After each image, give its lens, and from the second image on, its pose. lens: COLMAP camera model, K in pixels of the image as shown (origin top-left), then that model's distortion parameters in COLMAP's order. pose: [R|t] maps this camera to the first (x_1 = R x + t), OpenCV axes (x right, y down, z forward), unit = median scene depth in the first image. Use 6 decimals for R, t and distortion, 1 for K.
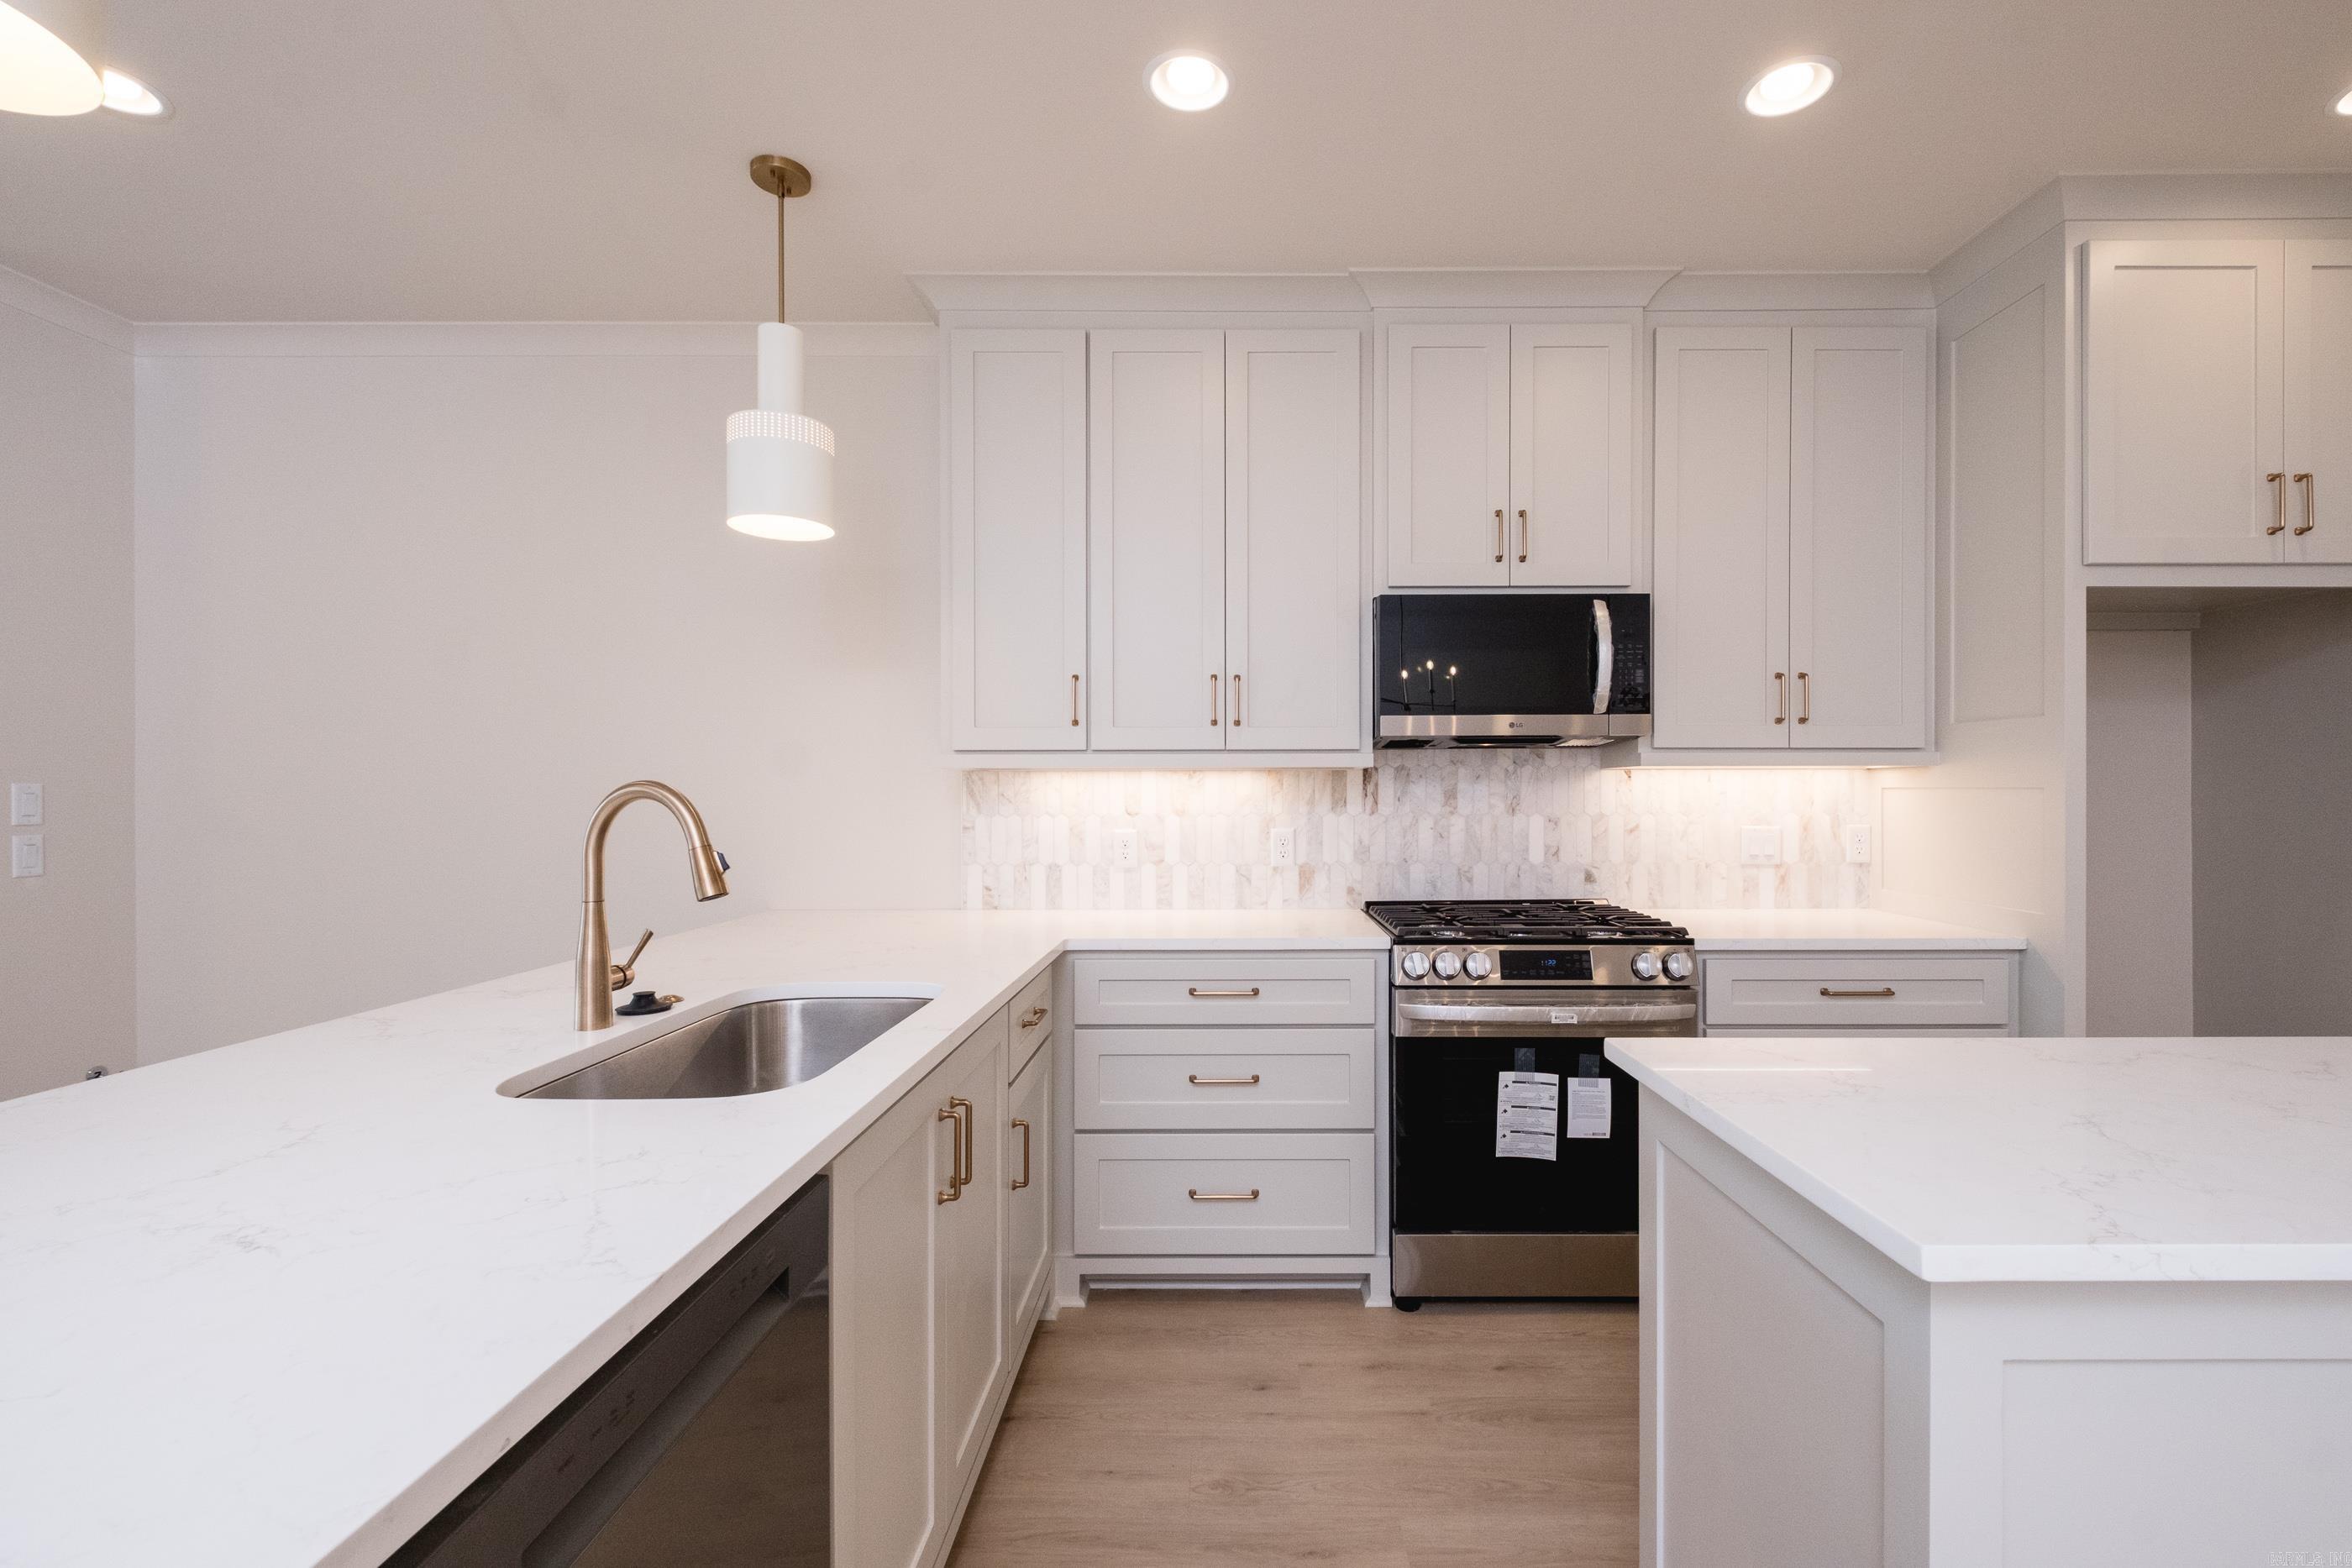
lens RADIAL K [[1023.8, 0, 1237.5], [0, 1023.8, 798.3], [0, 0, 1]] dist [0.009321, -0.005988]
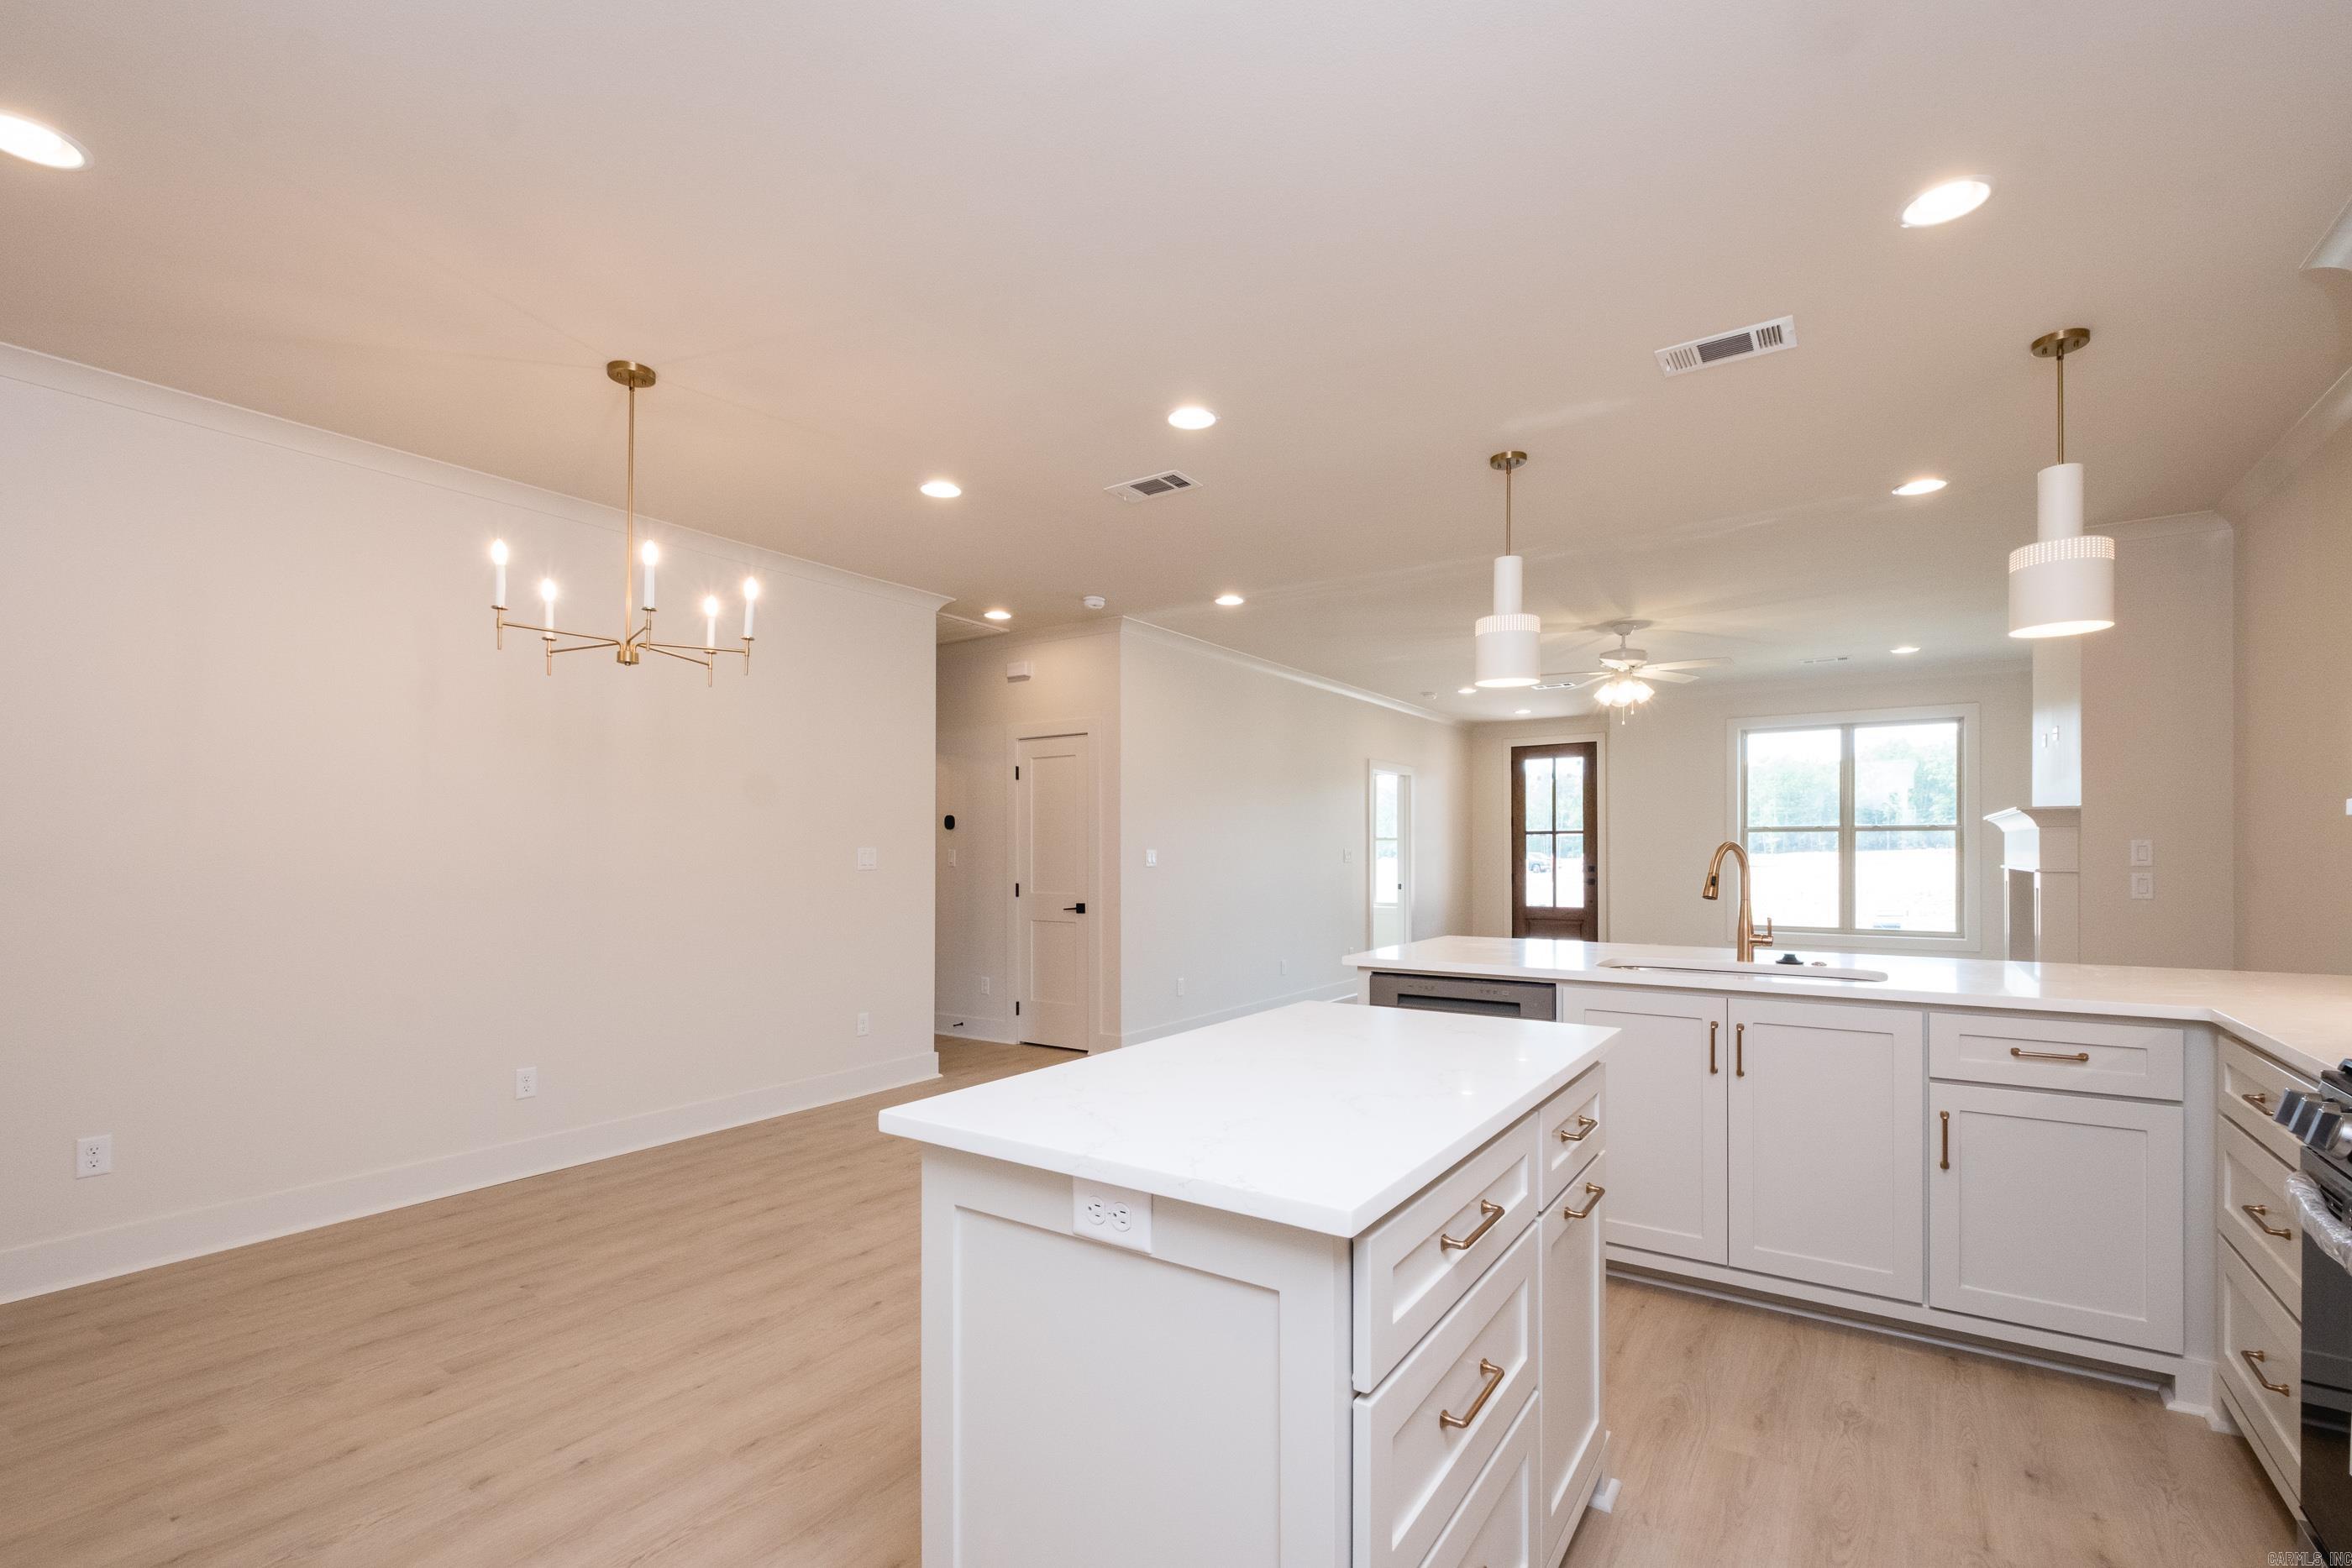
lens RADIAL K [[1023.8, 0, 1171.8], [0, 1023.8, 858.0], [0, 0, 1]] dist [0.009321, -0.005988]
pose [[-0.568262, 0.007880, -0.822810, 0.906880], [0.000605, 0.999958, 0.009159, -0.002807], [0.822848, 0.004707, -0.568243, 0.640715]]
